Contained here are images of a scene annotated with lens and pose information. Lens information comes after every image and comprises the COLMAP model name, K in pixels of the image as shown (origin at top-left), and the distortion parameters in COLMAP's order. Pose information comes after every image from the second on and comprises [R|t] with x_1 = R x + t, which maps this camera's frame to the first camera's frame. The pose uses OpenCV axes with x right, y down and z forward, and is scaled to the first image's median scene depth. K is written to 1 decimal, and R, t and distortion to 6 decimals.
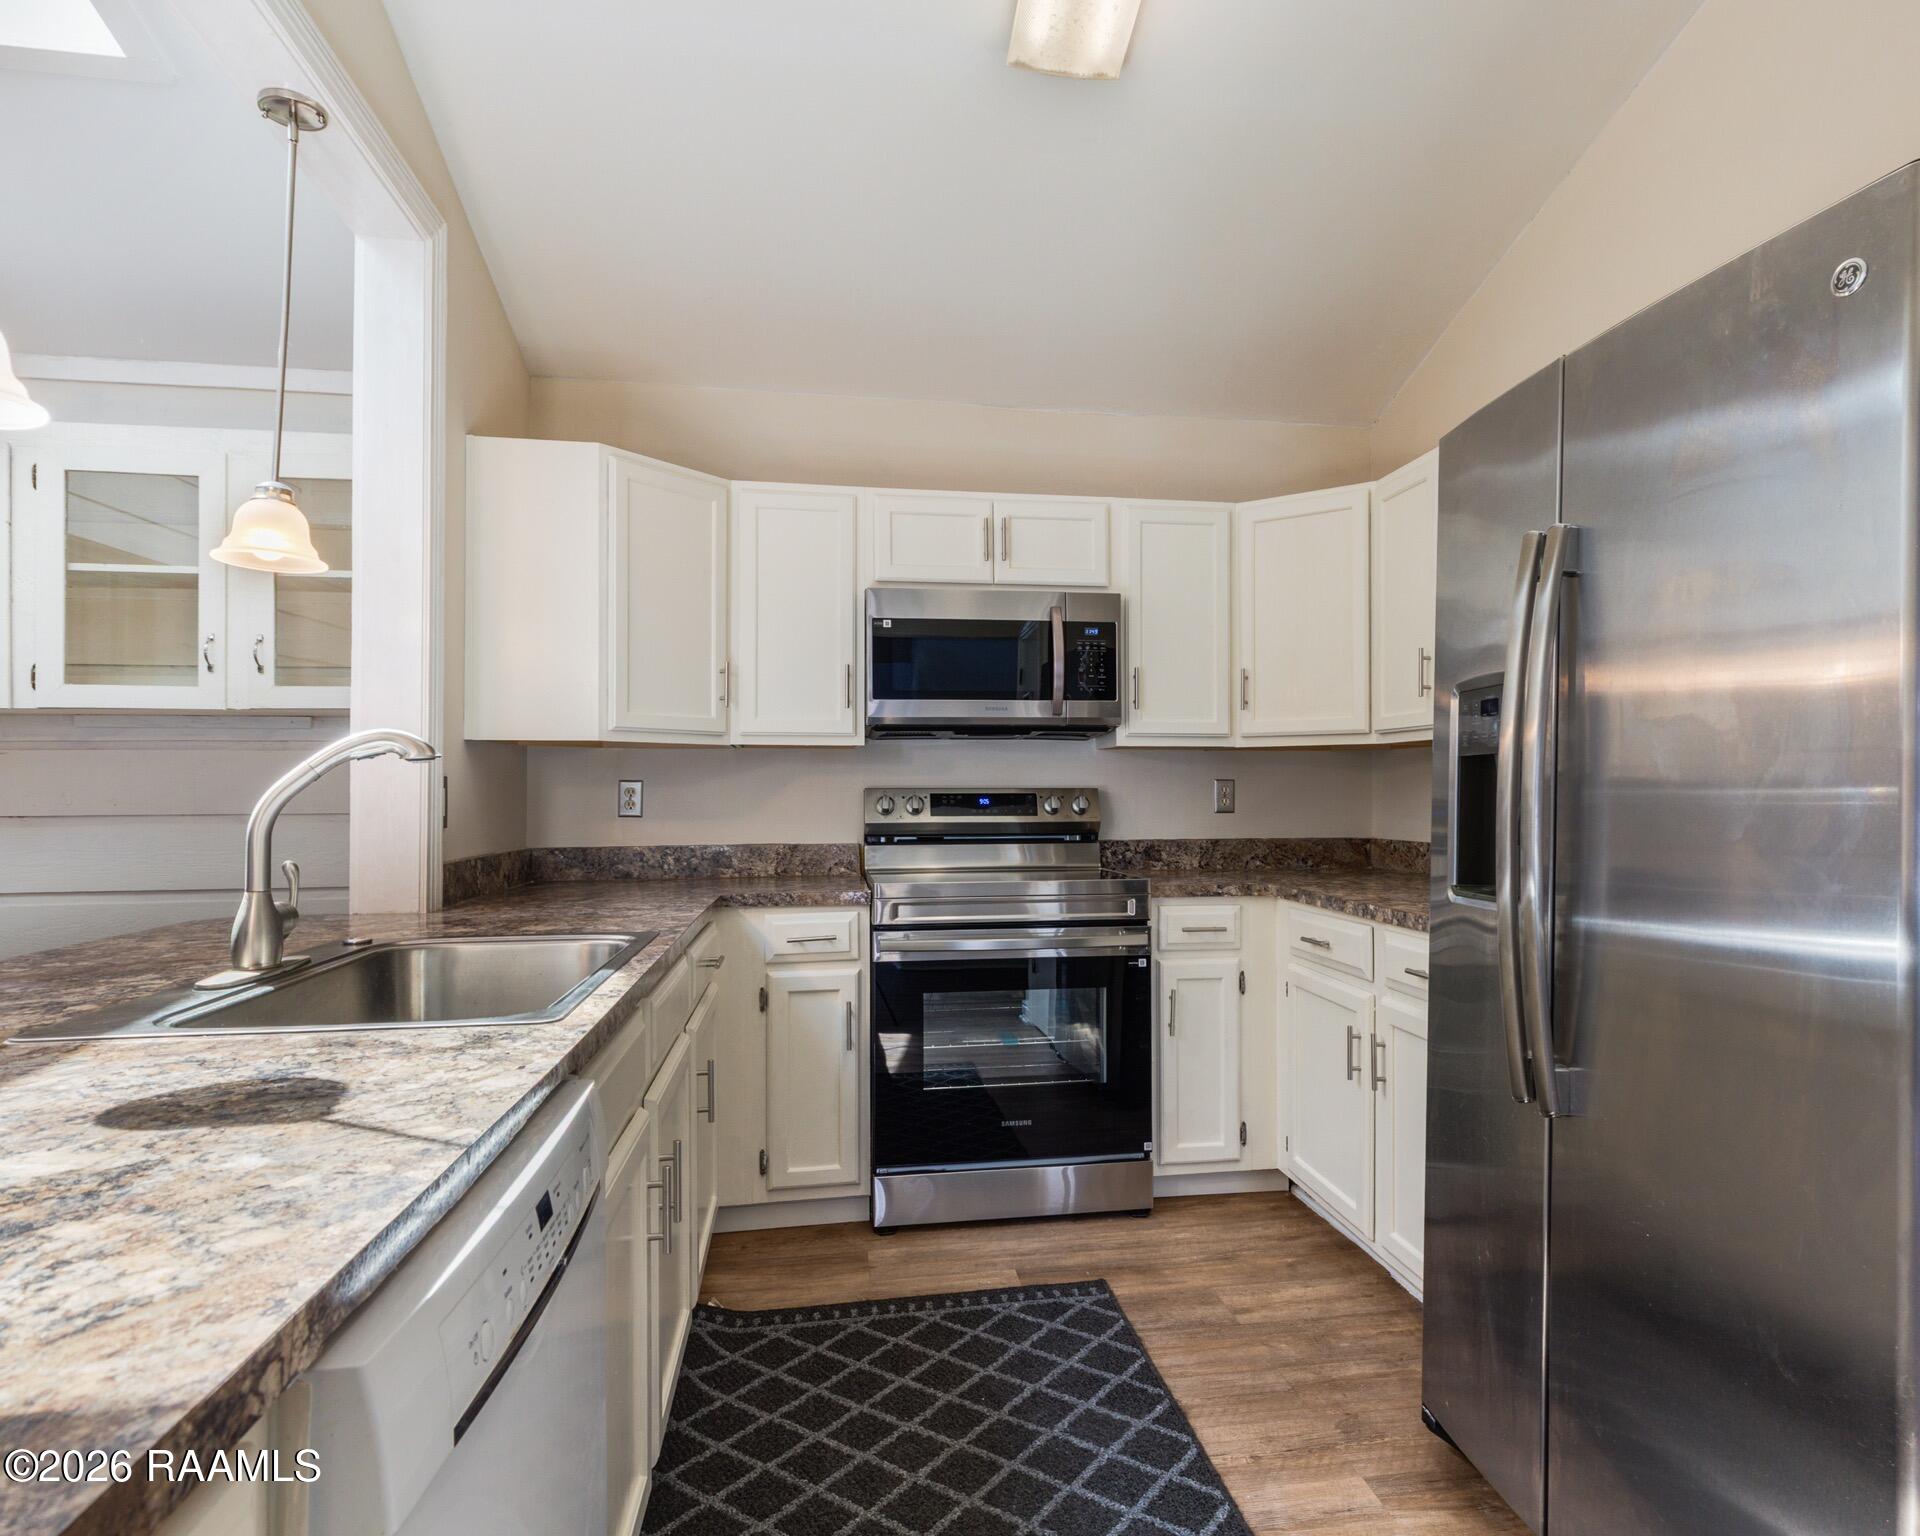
lens RADIAL K [[1056.5, 0, 969.8], [0, 1056.5, 773.6], [0, 0, 1]] dist [0.001164, -0.000493]
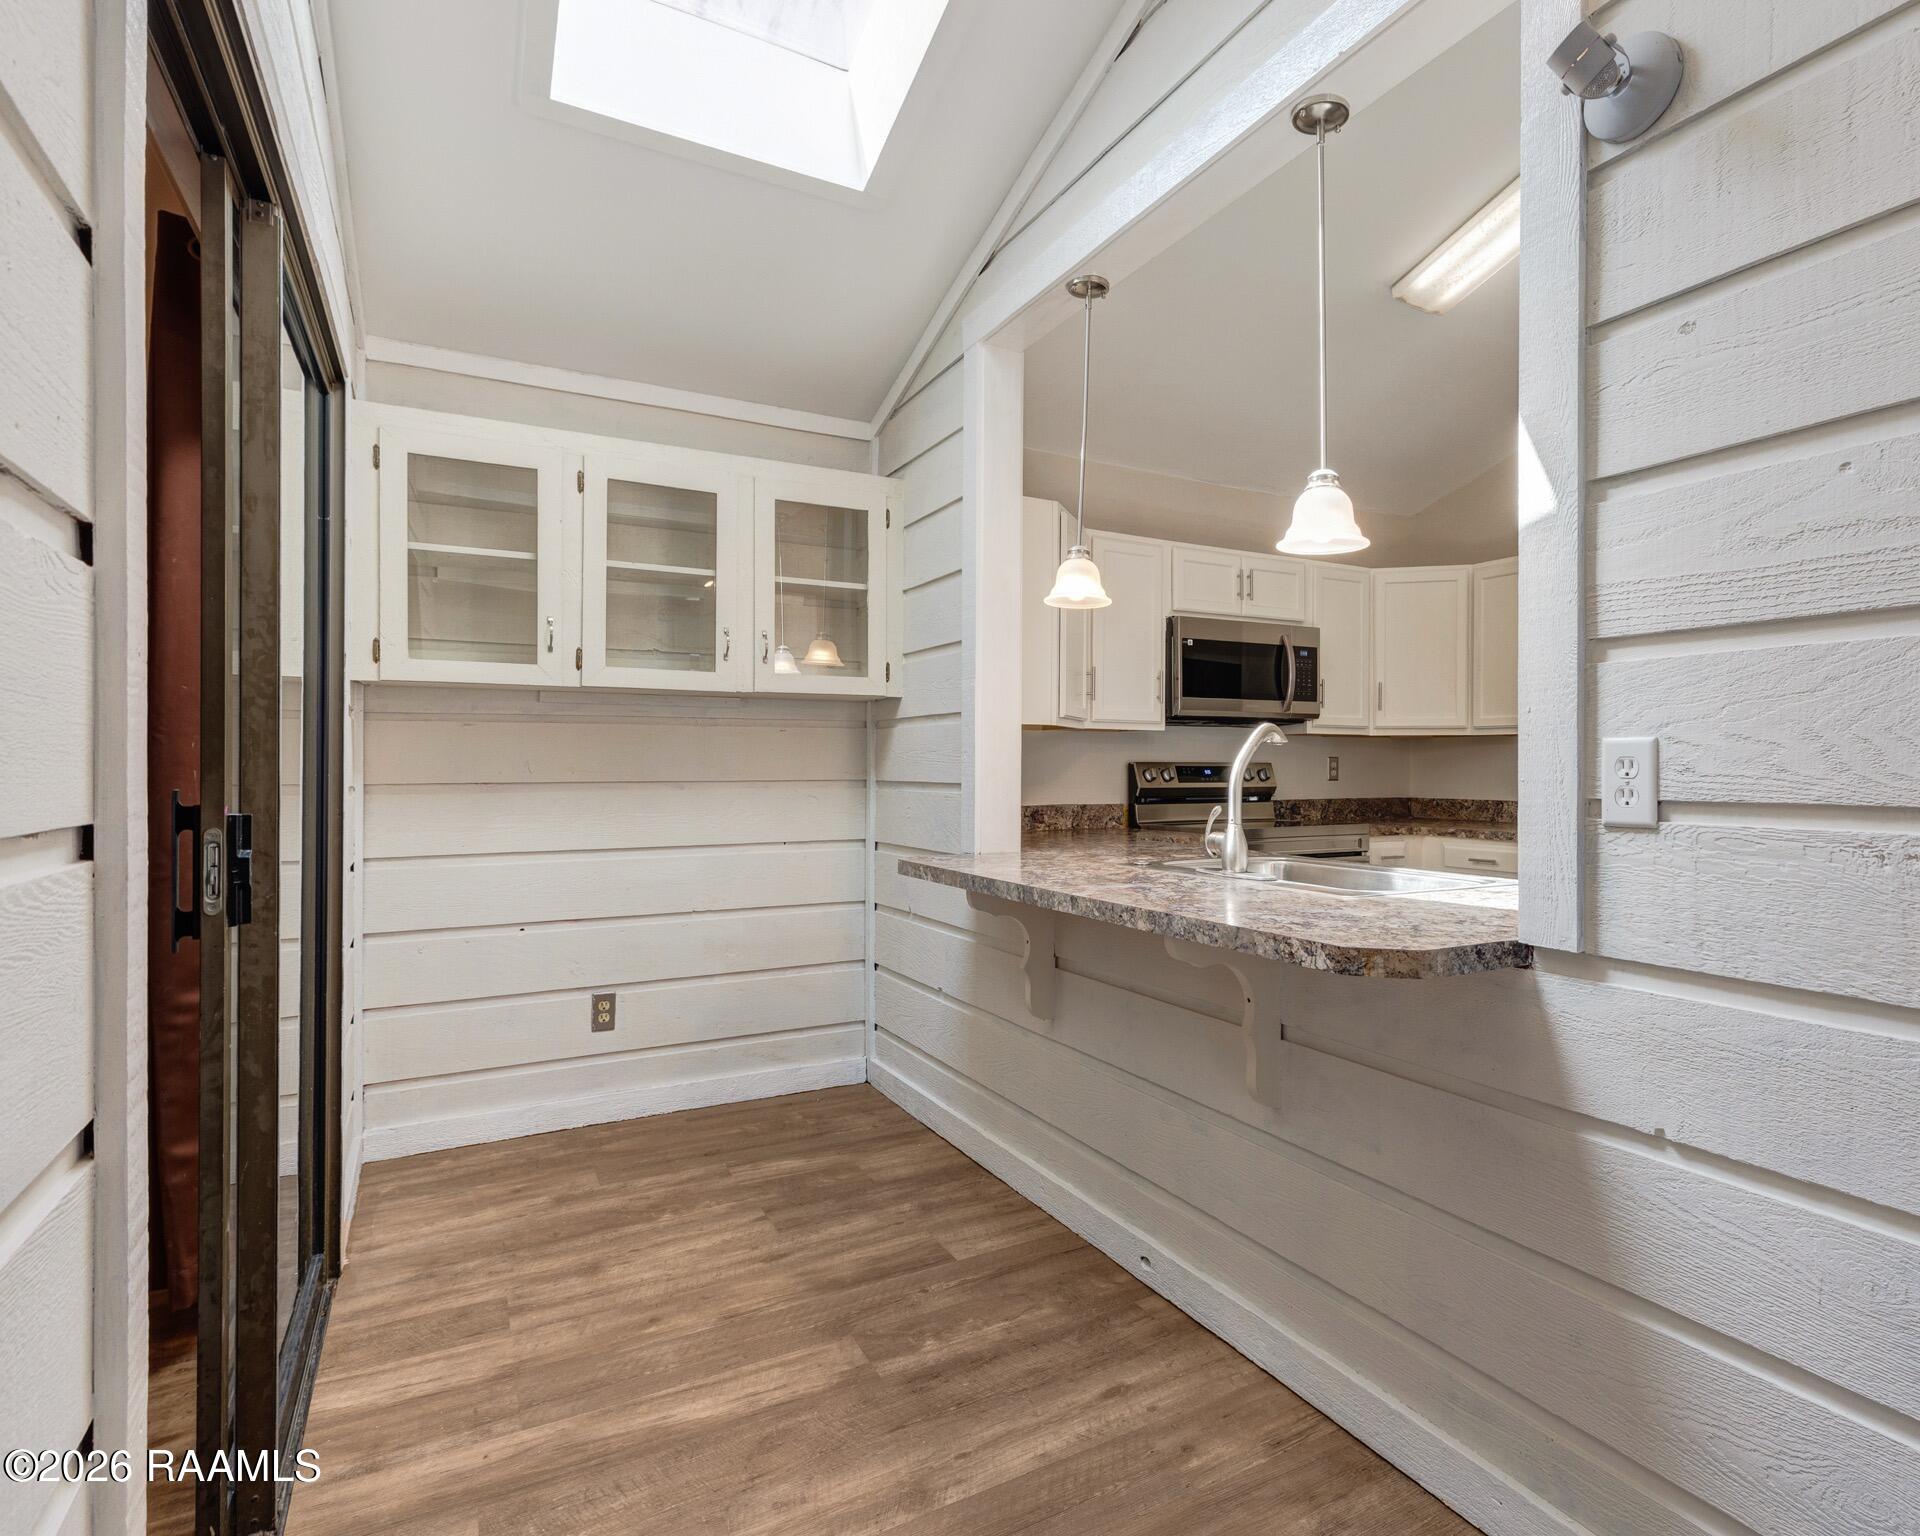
lens RADIAL K [[985.9, 0, 962.0], [0, 985.9, 762.5], [0, 0, 1]] dist [0.001466, 0.000289]
pose [[0.946867, 0.005370, 0.321582, -0.739405], [-0.009990, 0.999869, 0.012719, 0.000844], [-0.321472, -0.015256, 0.946796, -0.116289]]
